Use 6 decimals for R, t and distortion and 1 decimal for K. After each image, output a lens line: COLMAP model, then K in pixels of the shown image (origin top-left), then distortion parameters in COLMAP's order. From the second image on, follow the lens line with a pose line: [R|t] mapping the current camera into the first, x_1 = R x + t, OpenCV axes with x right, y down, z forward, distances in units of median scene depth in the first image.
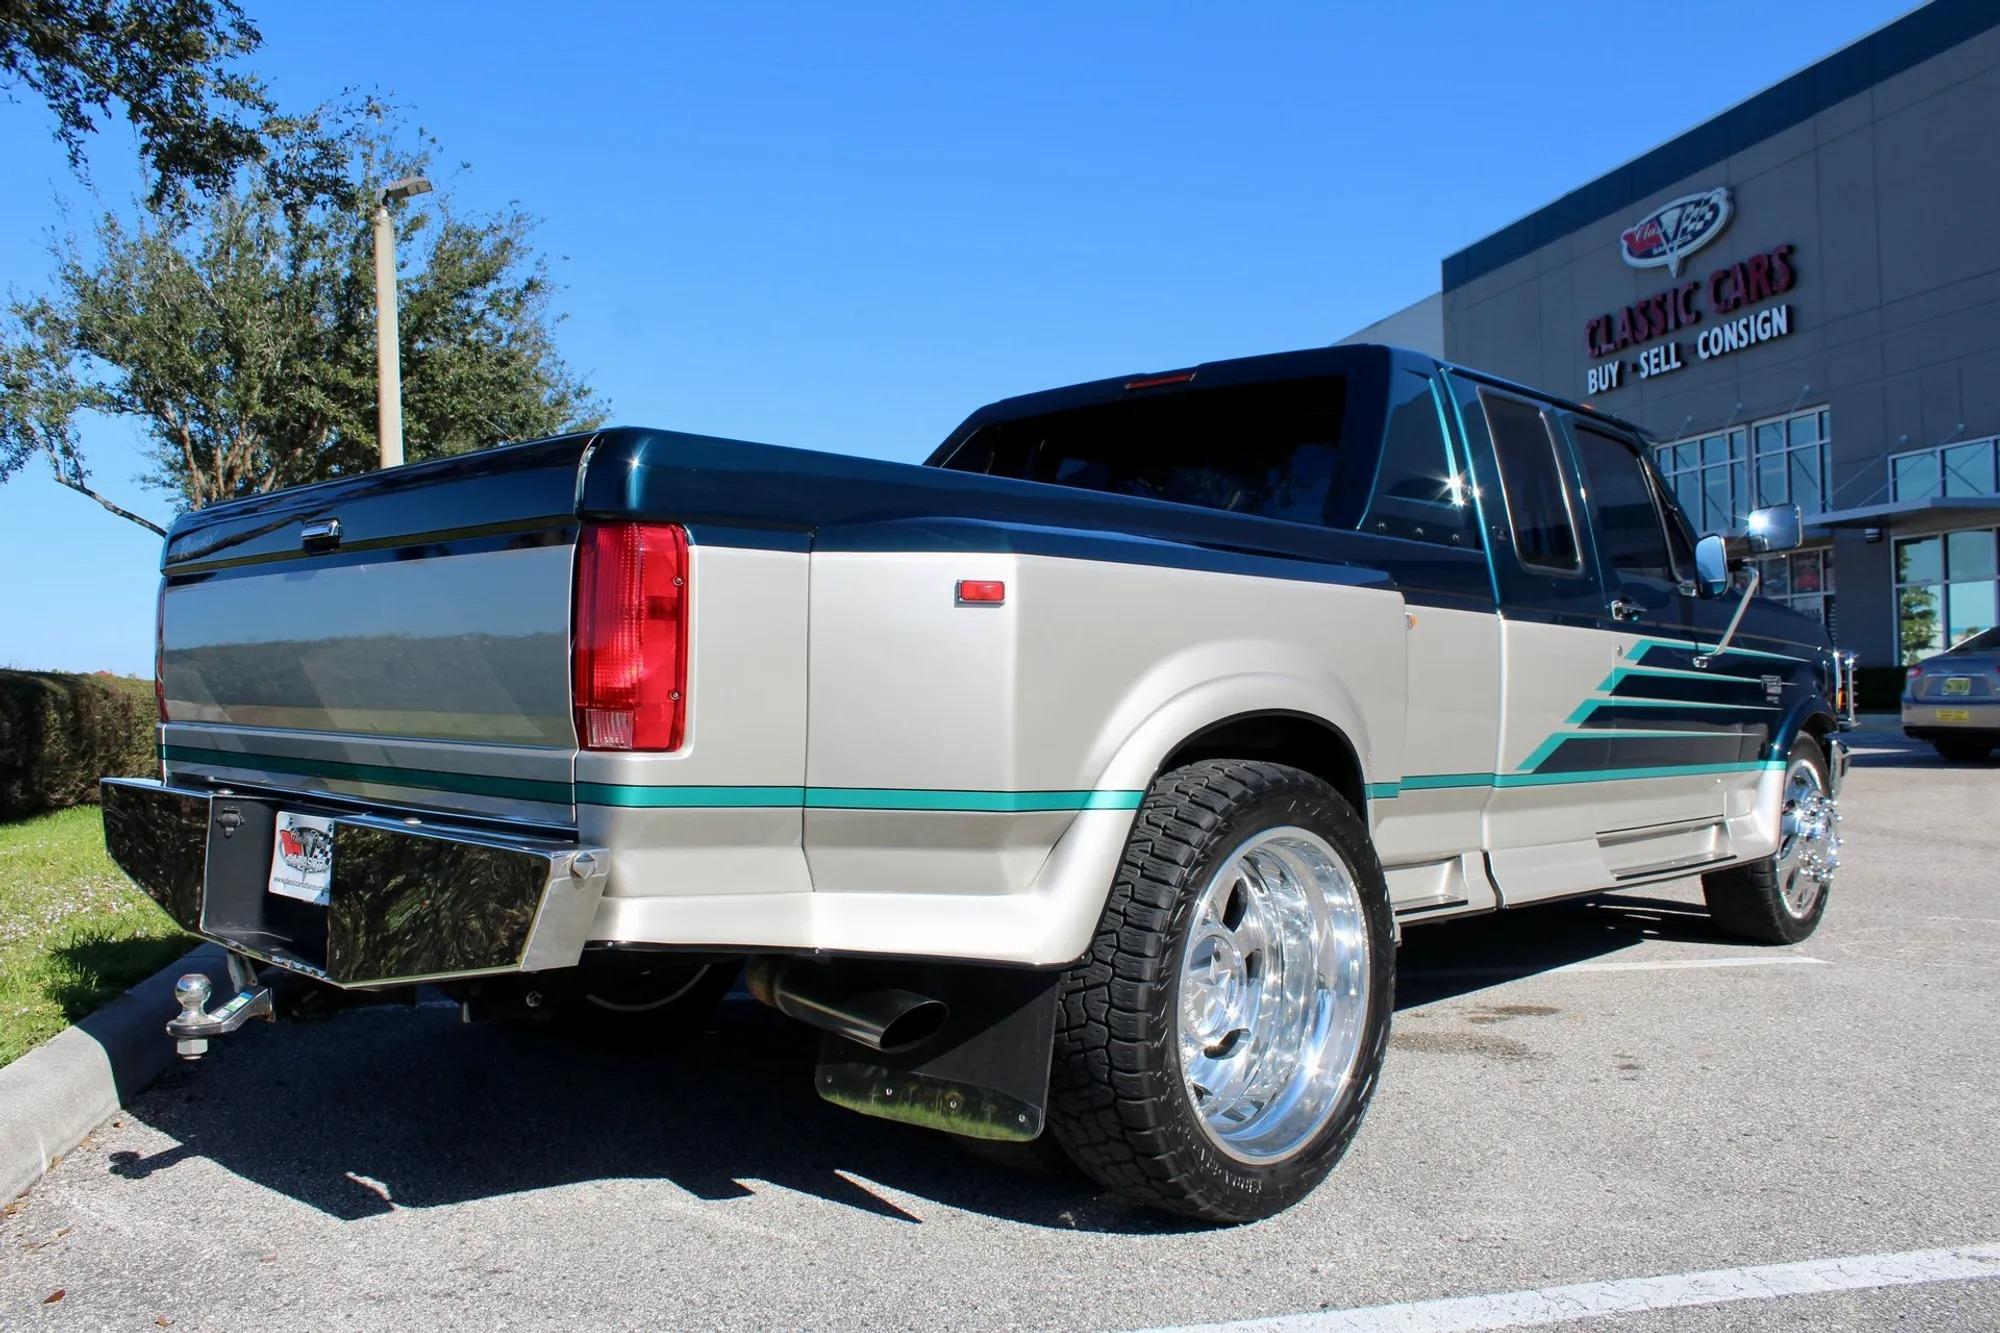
lens RADIAL K [[1669.7, 0, 1000.0], [0, 1669.7, 666.5], [0, 0, 1]] dist [-0.173156, 0.150264]
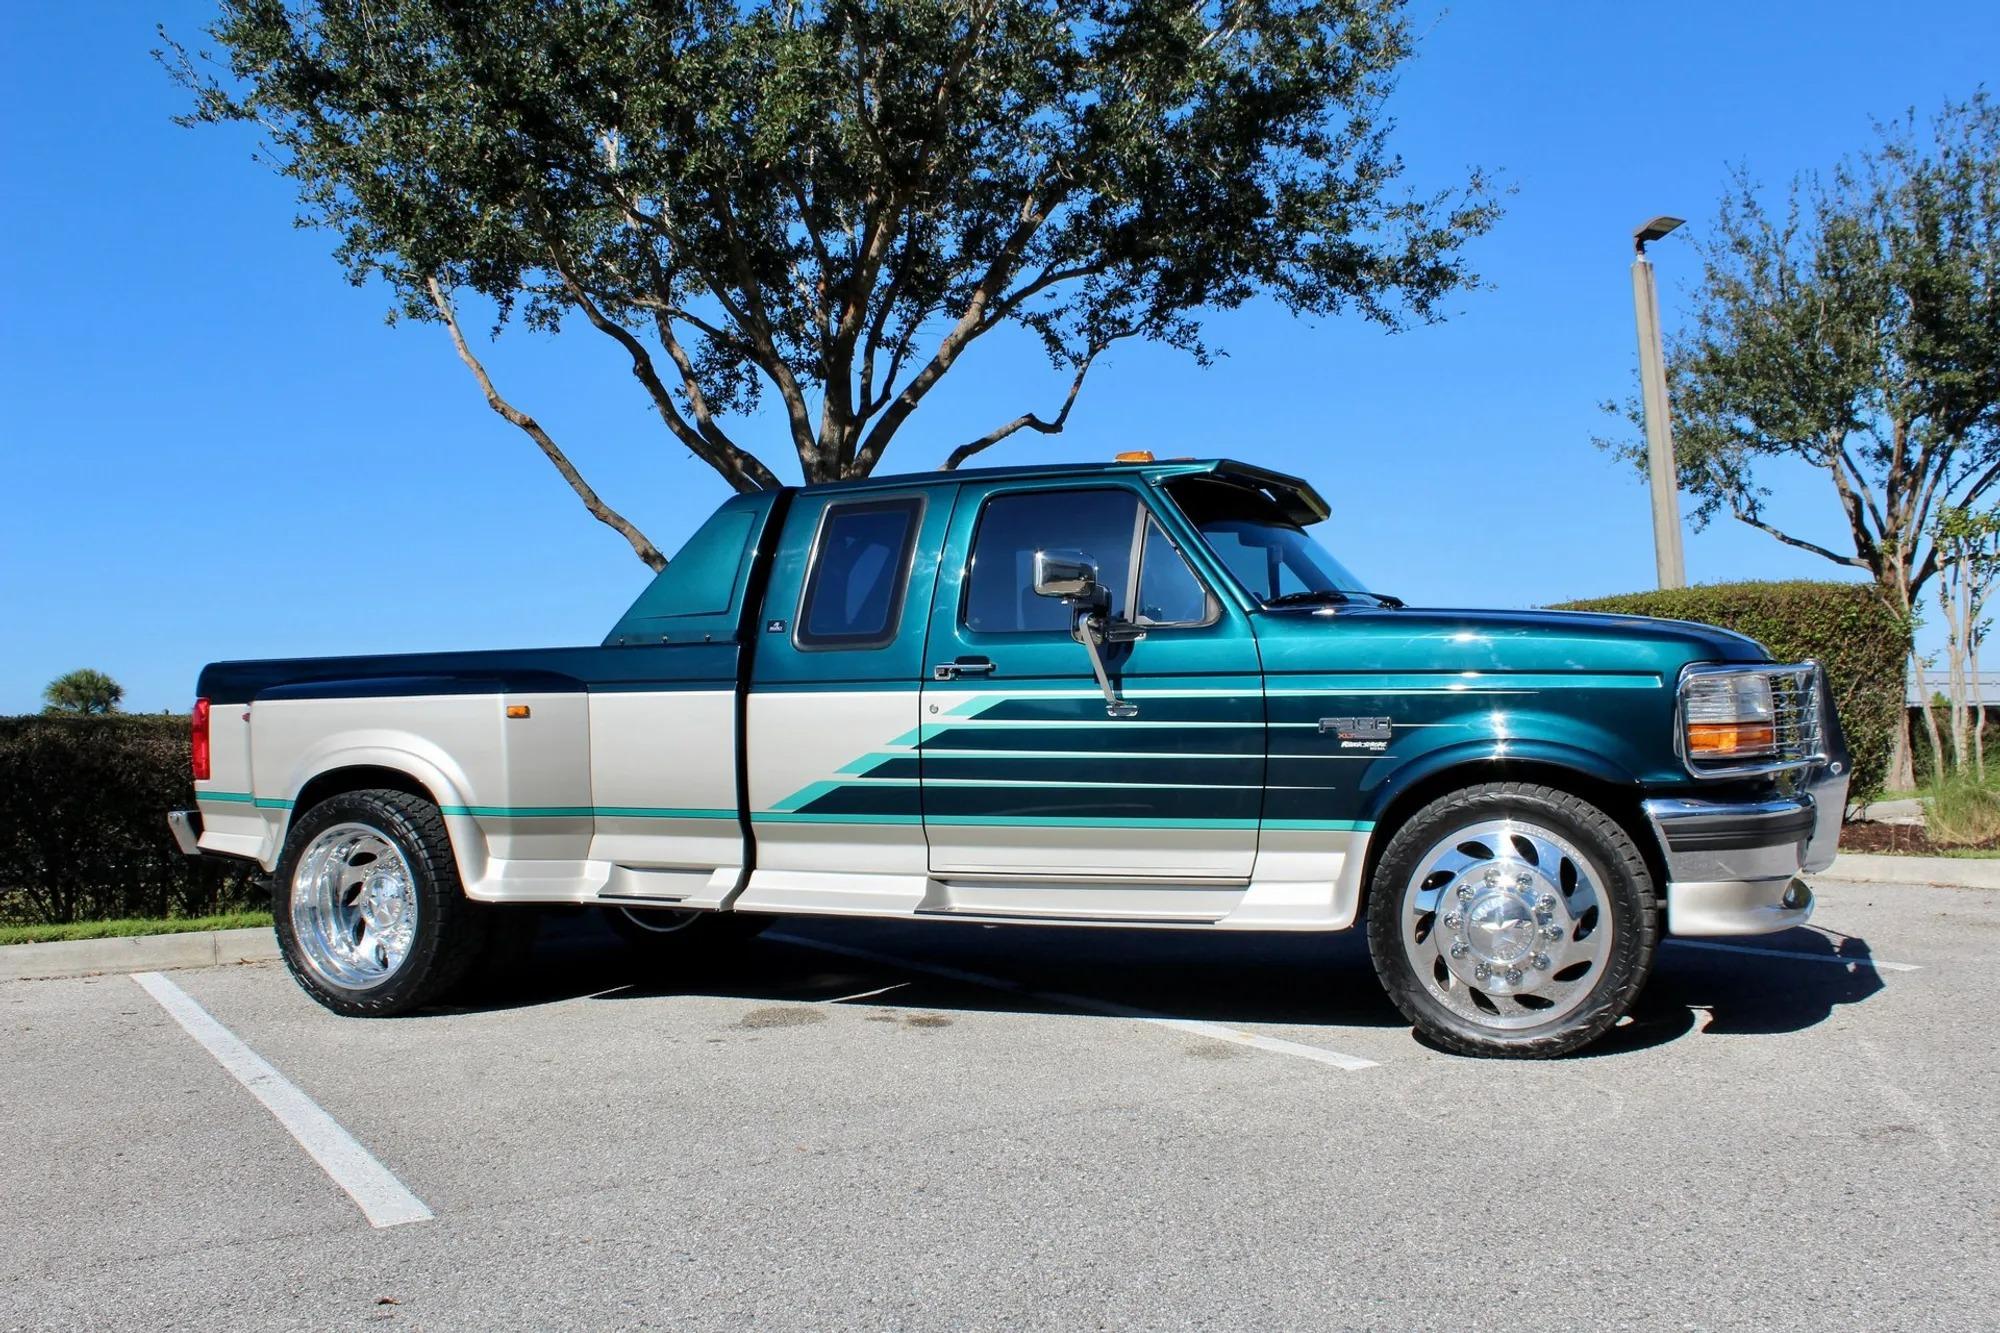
lens RADIAL K [[1852.3, 0, 999.5], [0, 1852.3, 655.5], [0, 0, 1]] dist [-0.154671, 0.145132]
pose [[0.346097, -0.046624, -0.937040, 0.349269], [0.035907, 0.998691, -0.036430, 0.000310], [0.937511, -0.021038, 0.347318, 0.132490]]
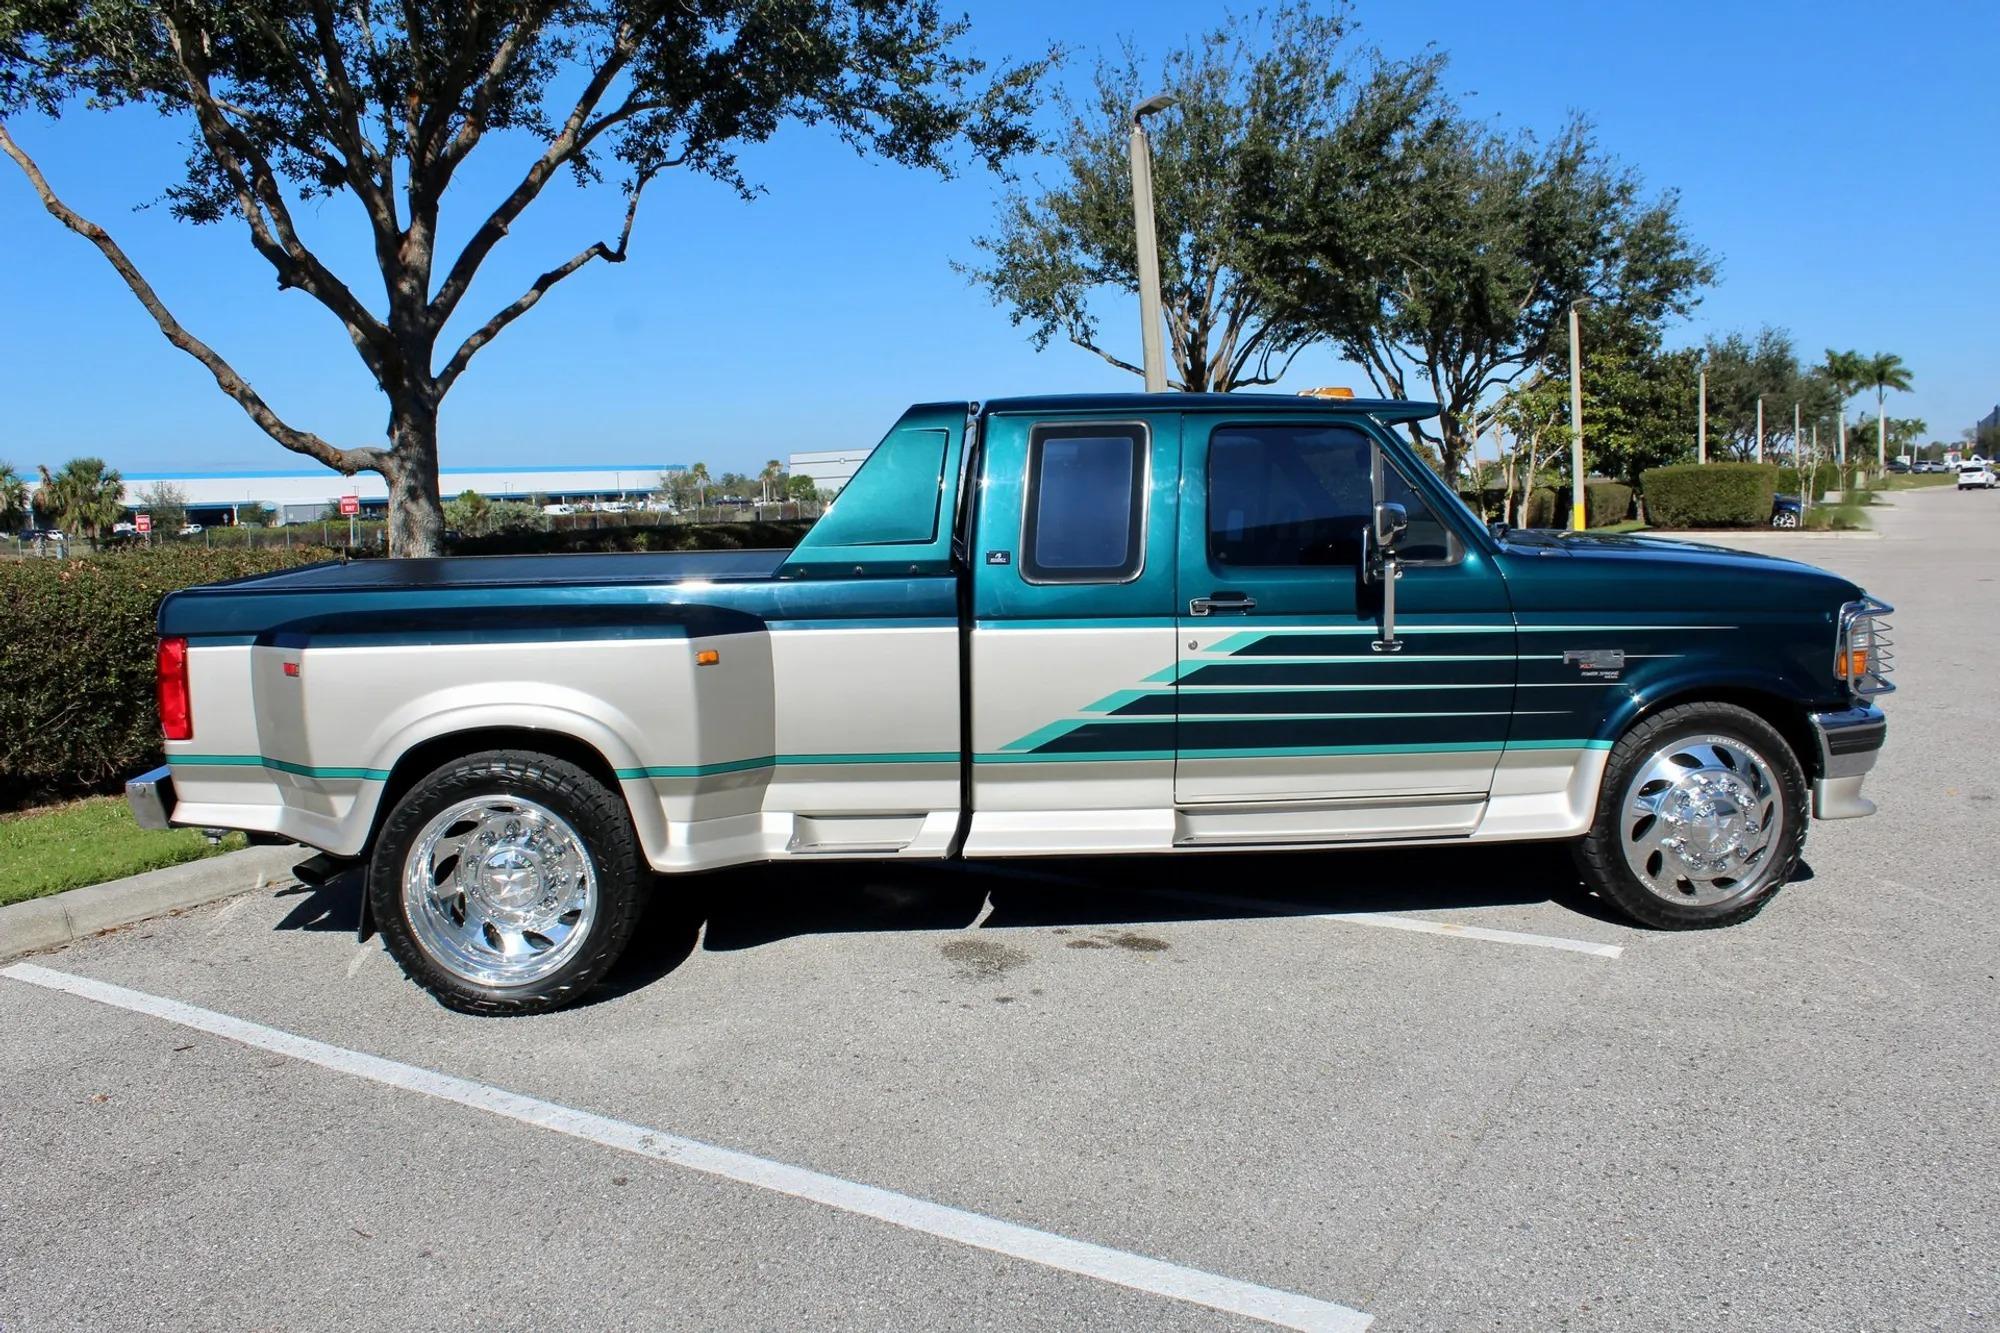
lens RADIAL K [[1669.7, 0, 1000.0], [0, 1669.7, 666.5], [0, 0, 1]] dist [-0.173156, 0.150264]
pose [[0.736599, 0.059687, -0.673691, 0.231778], [0.035150, 0.991374, 0.126264, -0.031739], [0.675416, -0.116686, 0.728147, 0.017033]]
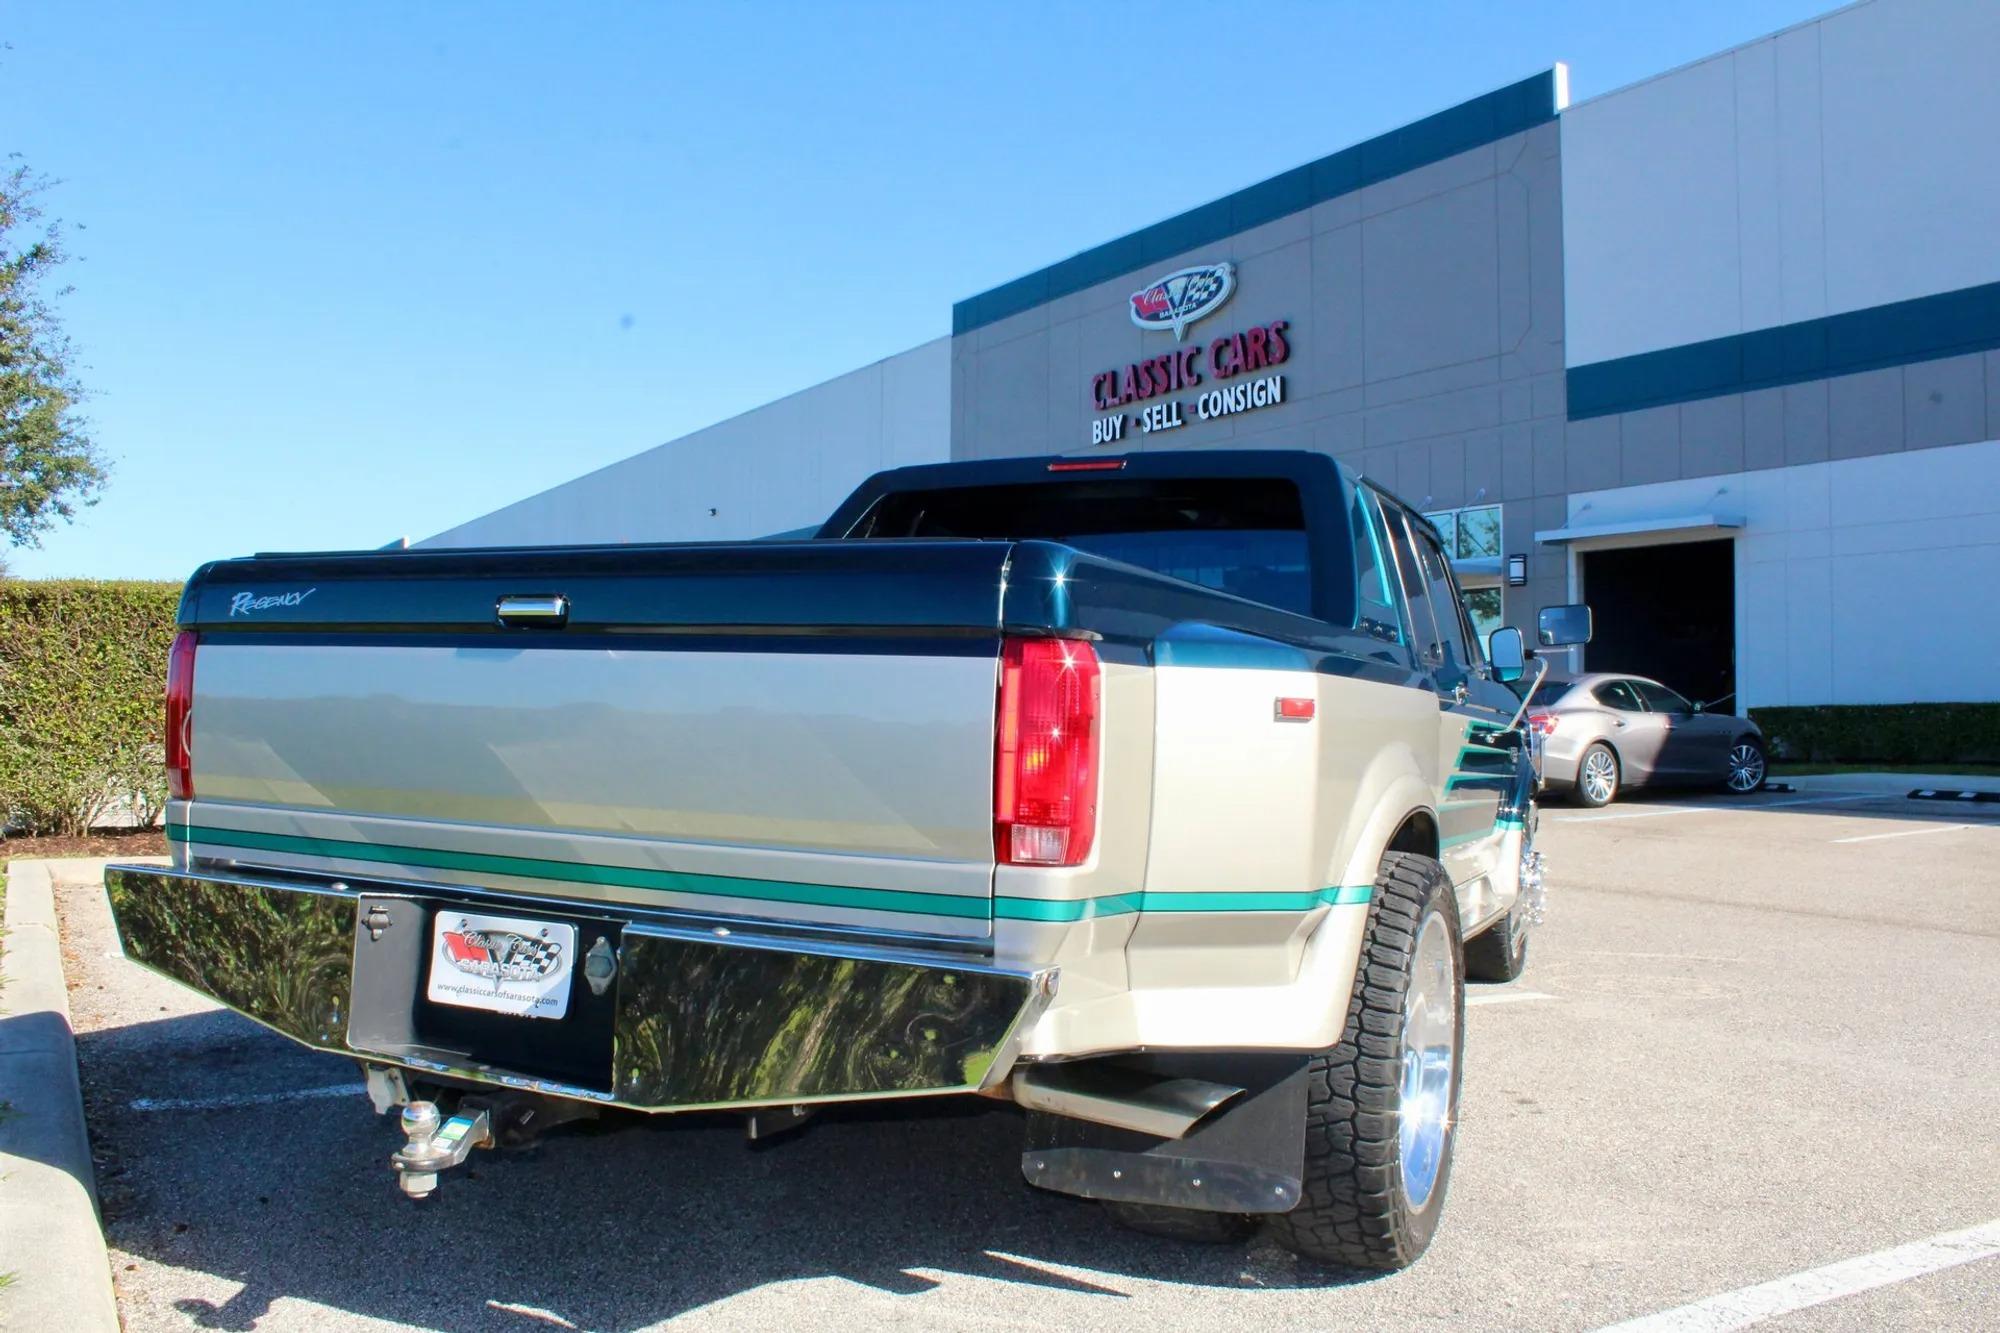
lens RADIAL K [[1669.7, 0, 1000.0], [0, 1669.7, 666.5], [0, 0, 1]] dist [-0.173156, 0.150264]
pose [[0.946262, 0.031296, 0.321883, -0.065707], [-0.027208, 0.999482, -0.017193, -0.005851], [-0.322254, 0.007512, 0.946623, 0.005333]]
